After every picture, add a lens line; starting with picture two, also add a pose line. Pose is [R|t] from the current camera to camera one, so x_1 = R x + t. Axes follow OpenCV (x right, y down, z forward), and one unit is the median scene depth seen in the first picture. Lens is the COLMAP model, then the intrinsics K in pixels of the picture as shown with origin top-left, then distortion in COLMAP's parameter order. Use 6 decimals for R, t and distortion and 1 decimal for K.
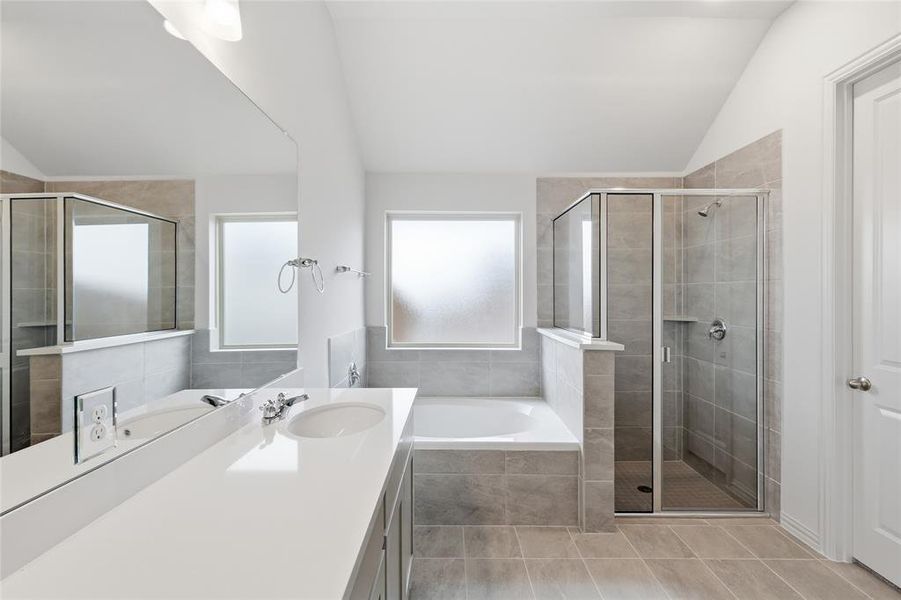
lens RADIAL K [[399.3, 0, 450.1], [0, 399.3, 294.9], [0, 0, 1]] dist [0.004207, 0.000644]
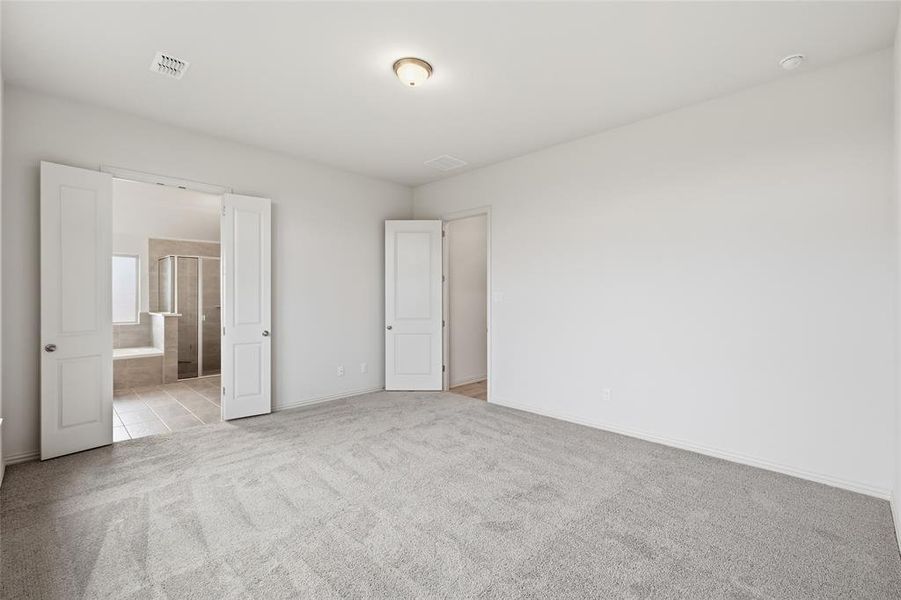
lens RADIAL K [[399.3, 0, 450.1], [0, 399.3, 294.9], [0, 0, 1]] dist [0.004207, 0.000644]
pose [[0.707187, -0.000919, 0.707026, -0.190220], [0.000722, 1.000000, 0.000578, -0.007606], [-0.707027, 0.000101, 0.707187, -2.073209]]
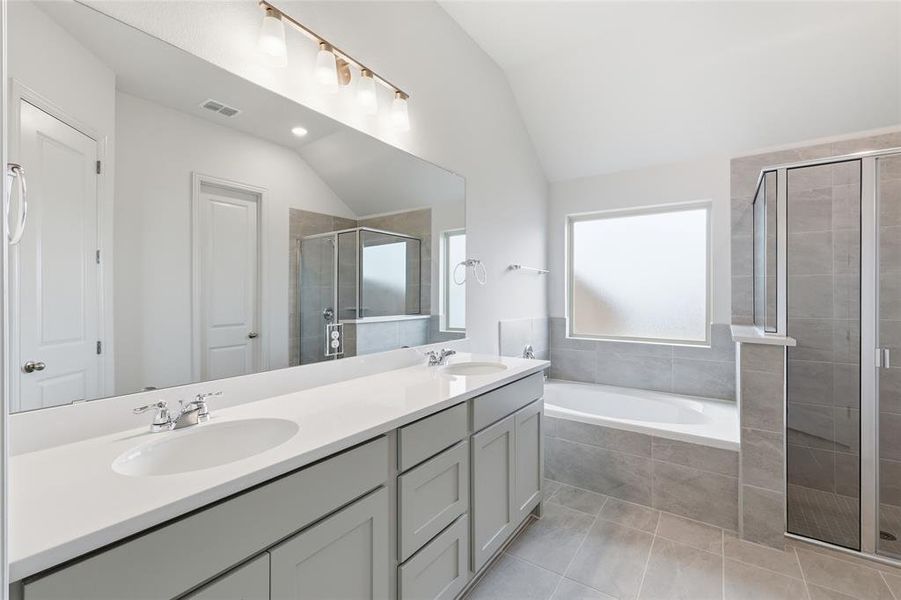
lens RADIAL K [[399.3, 0, 450.1], [0, 399.3, 294.9], [0, 0, 1]] dist [0.004207, 0.000644]
pose [[0.822721, 0.000586, -0.568445, 0.284221], [-0.003447, 0.999986, -0.003959, 0.028762], [0.568434, 0.005216, 0.822712, -0.146493]]
